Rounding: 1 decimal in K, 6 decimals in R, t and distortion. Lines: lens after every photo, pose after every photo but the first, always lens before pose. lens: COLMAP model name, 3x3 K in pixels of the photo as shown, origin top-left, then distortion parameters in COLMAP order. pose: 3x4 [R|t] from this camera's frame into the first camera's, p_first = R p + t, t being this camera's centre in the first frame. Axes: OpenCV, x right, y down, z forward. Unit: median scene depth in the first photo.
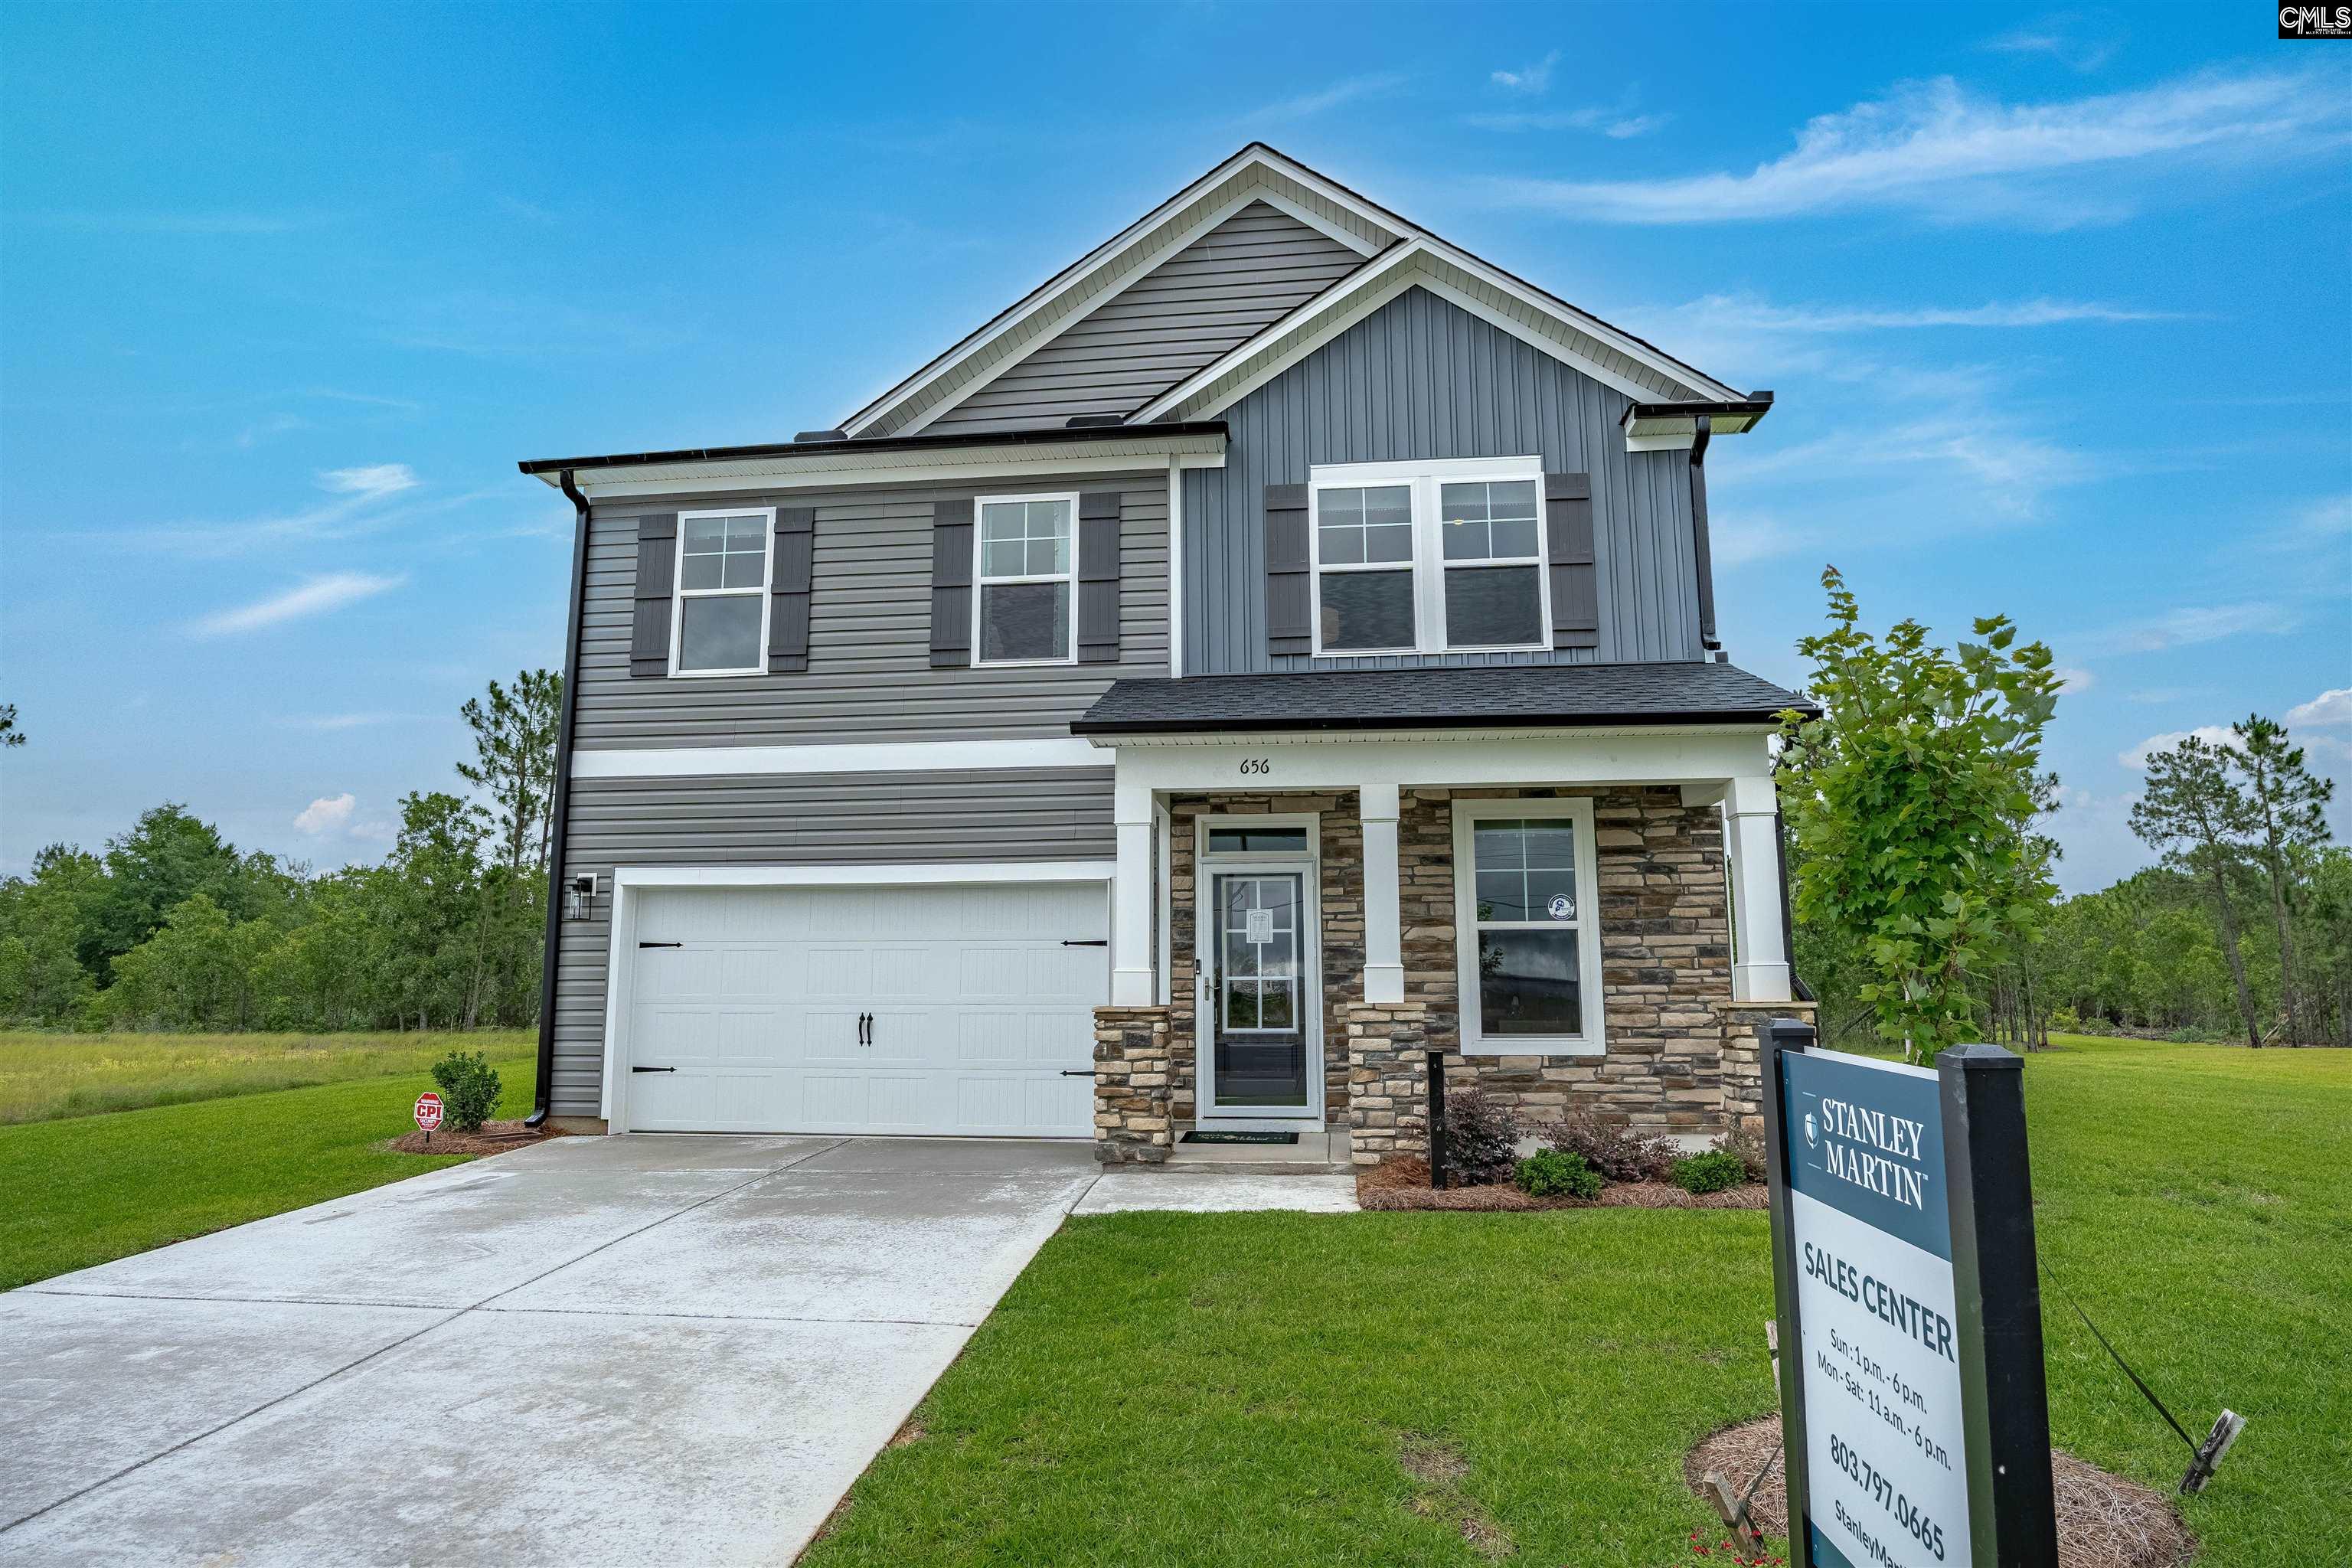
lens RADIAL K [[1272.6, 0, 1182.4], [0, 1272.6, 791.9], [0, 0, 1]] dist [-0.031995, 0.005774]
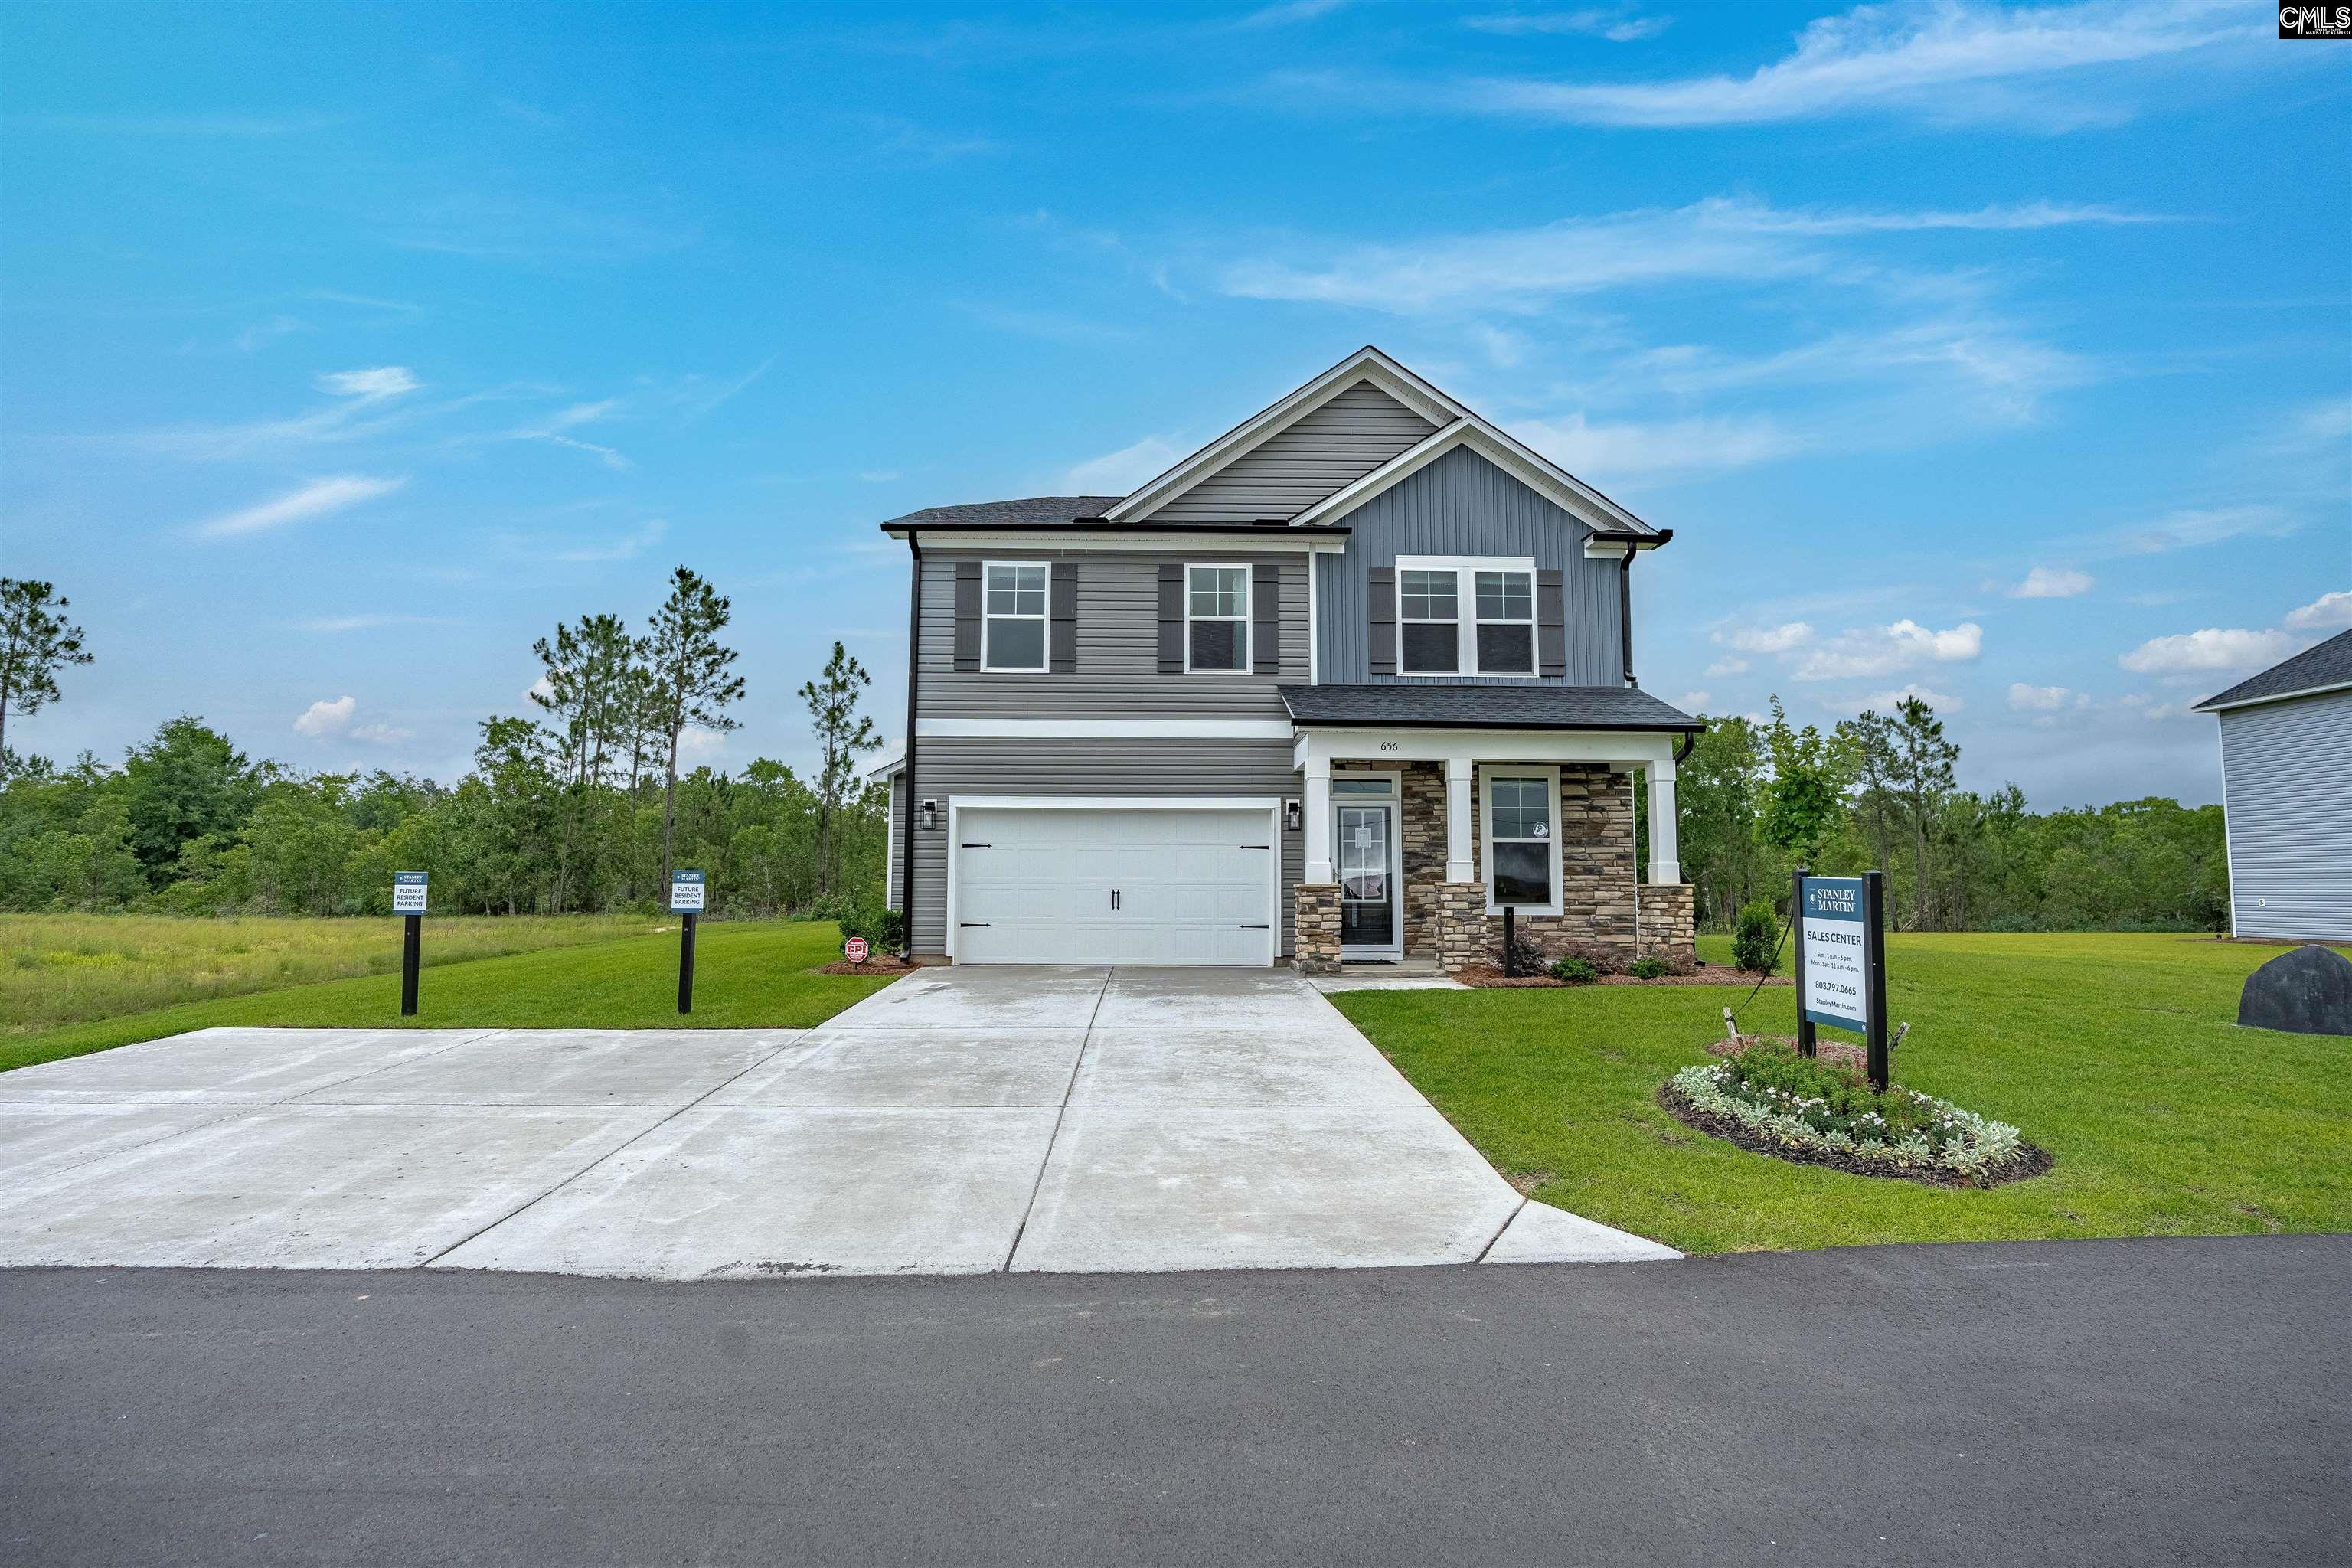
lens RADIAL K [[1104.7, 0, 1185.2], [0, 1104.7, 791.6], [0, 0, 1]] dist [-0.022227, 0.002250]
pose [[0.991214, 0.018581, 0.130957, -0.356063], [-0.026891, 0.997715, 0.061975, -0.038028], [-0.129506, -0.064952, 0.989449, -0.387086]]
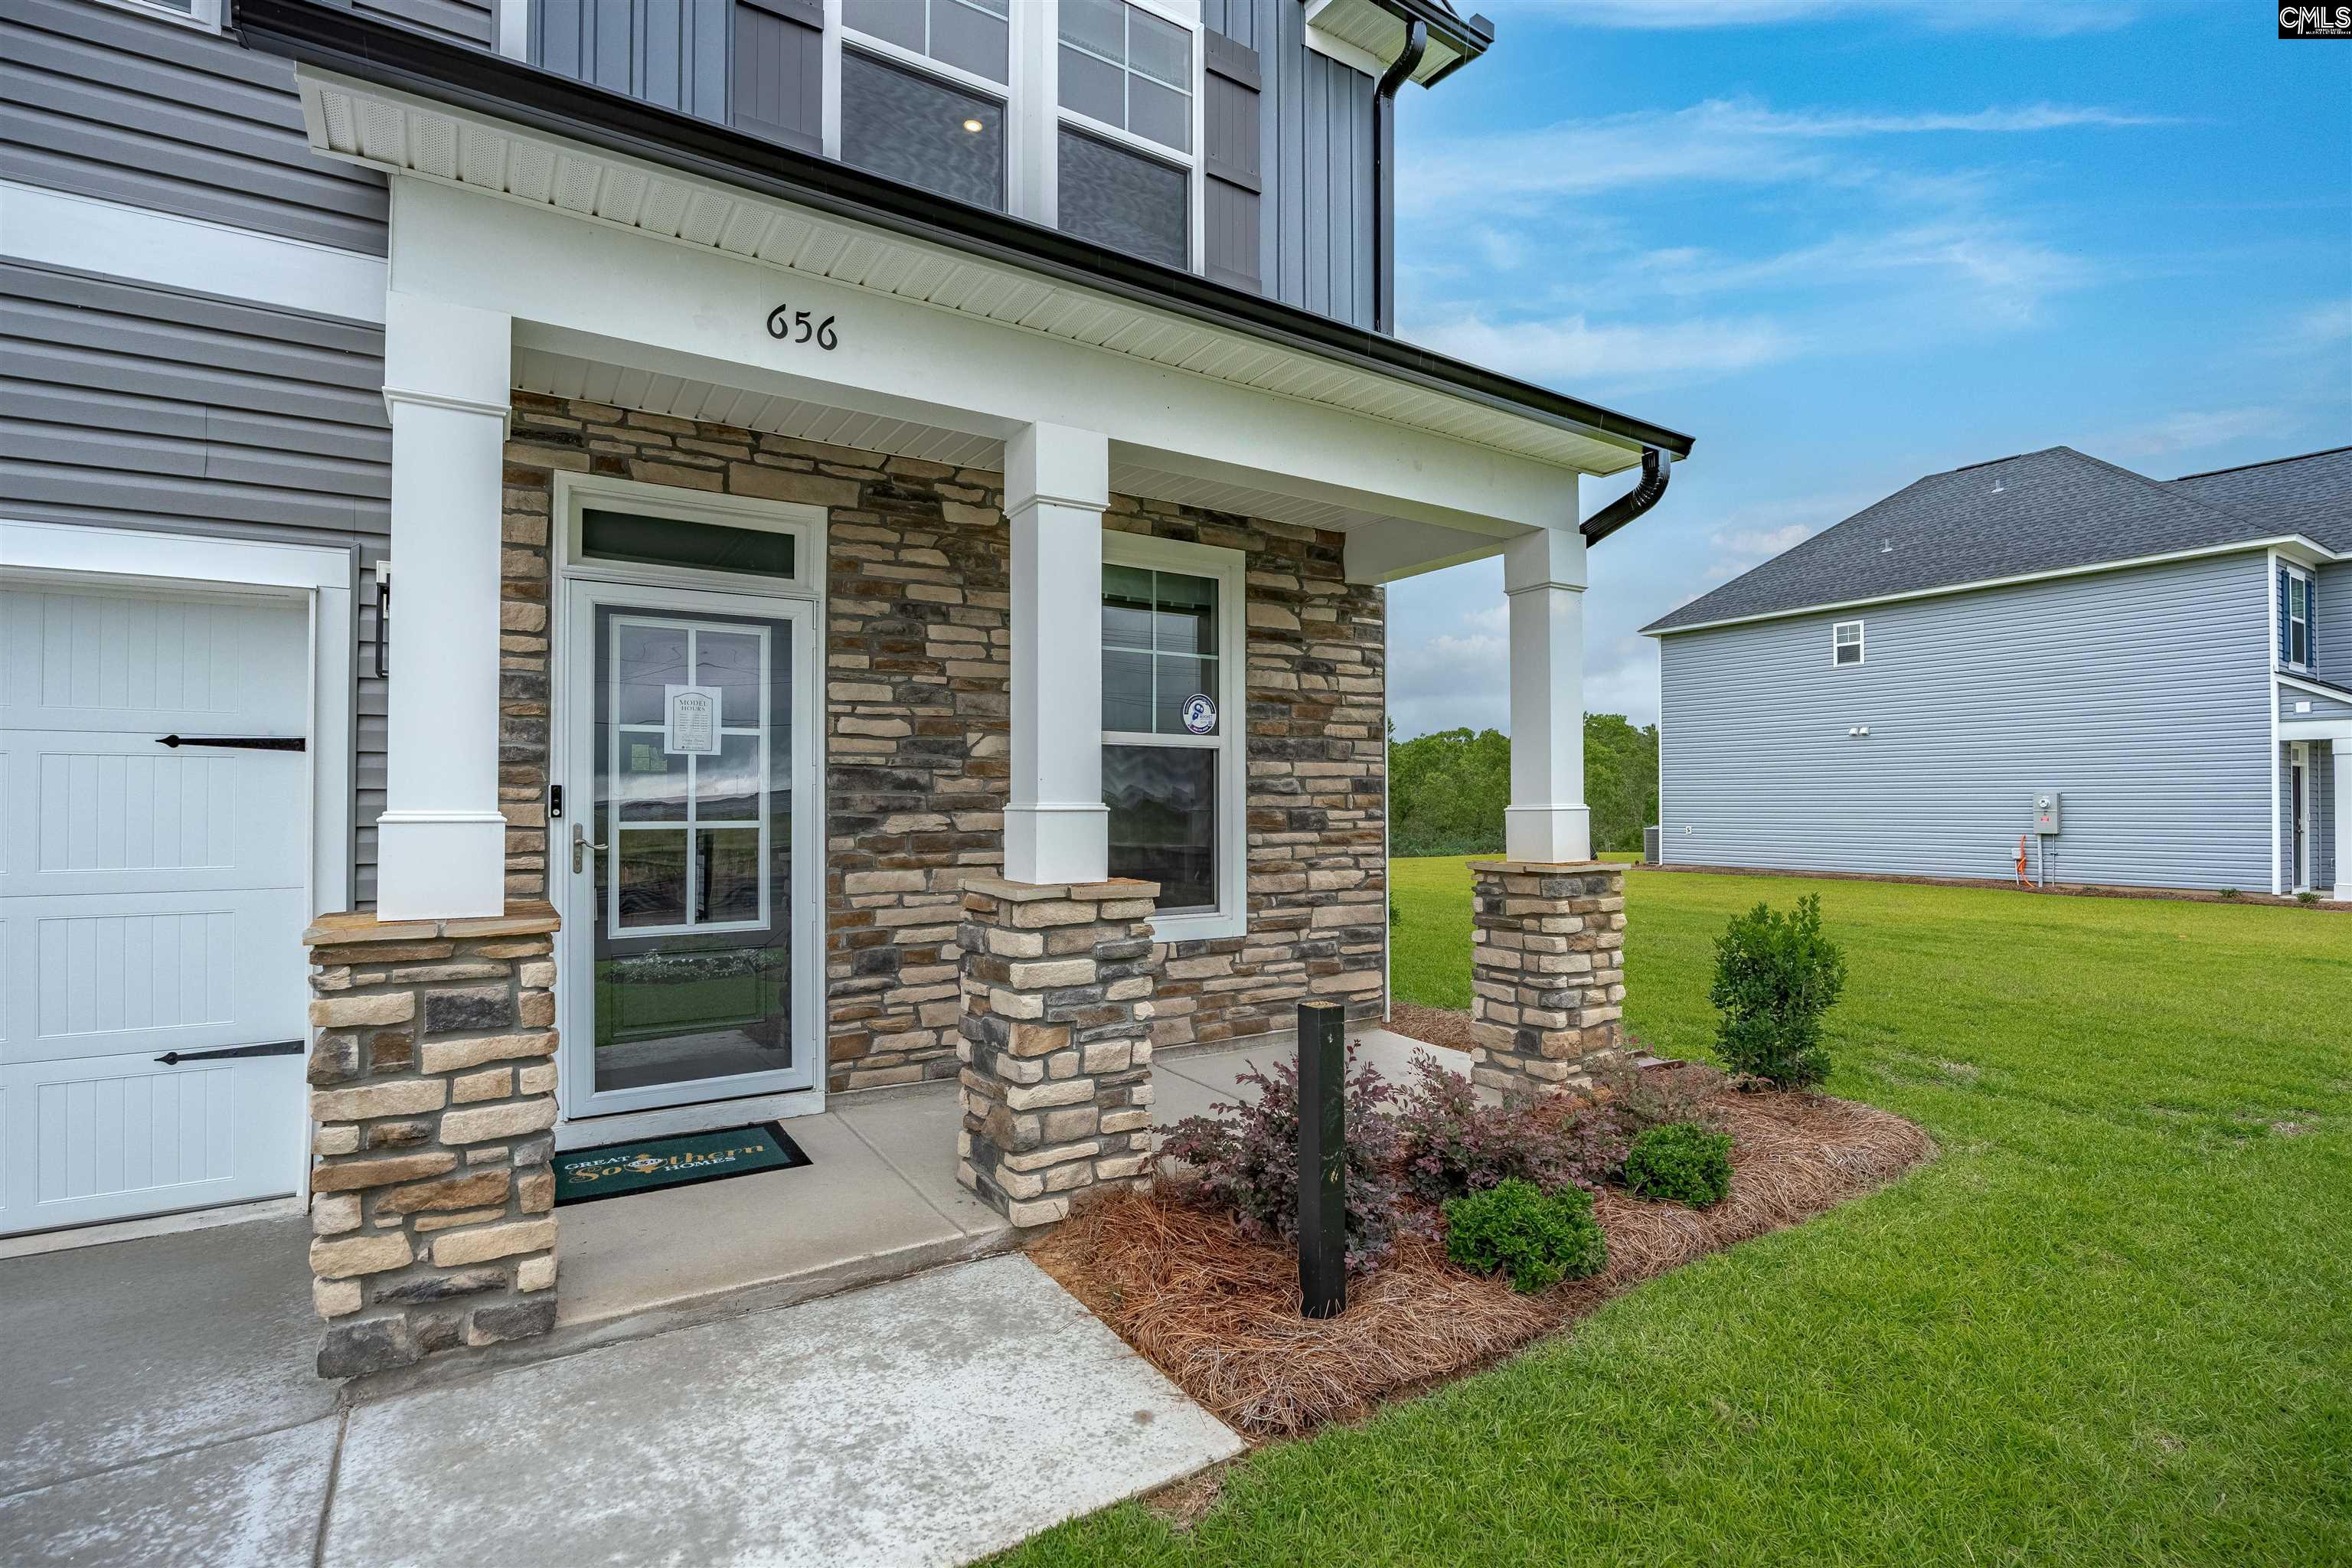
lens RADIAL K [[1104.7, 0, 1179.9], [0, 1104.7, 790.8], [0, 0, 1]] dist [-0.022227, 0.002250]
pose [[0.776890, 0.010160, 0.629555, -0.061020], [-0.096182, 0.990050, 0.102713, 0.069754], [-0.622247, -0.140349, 0.770137, 0.543610]]
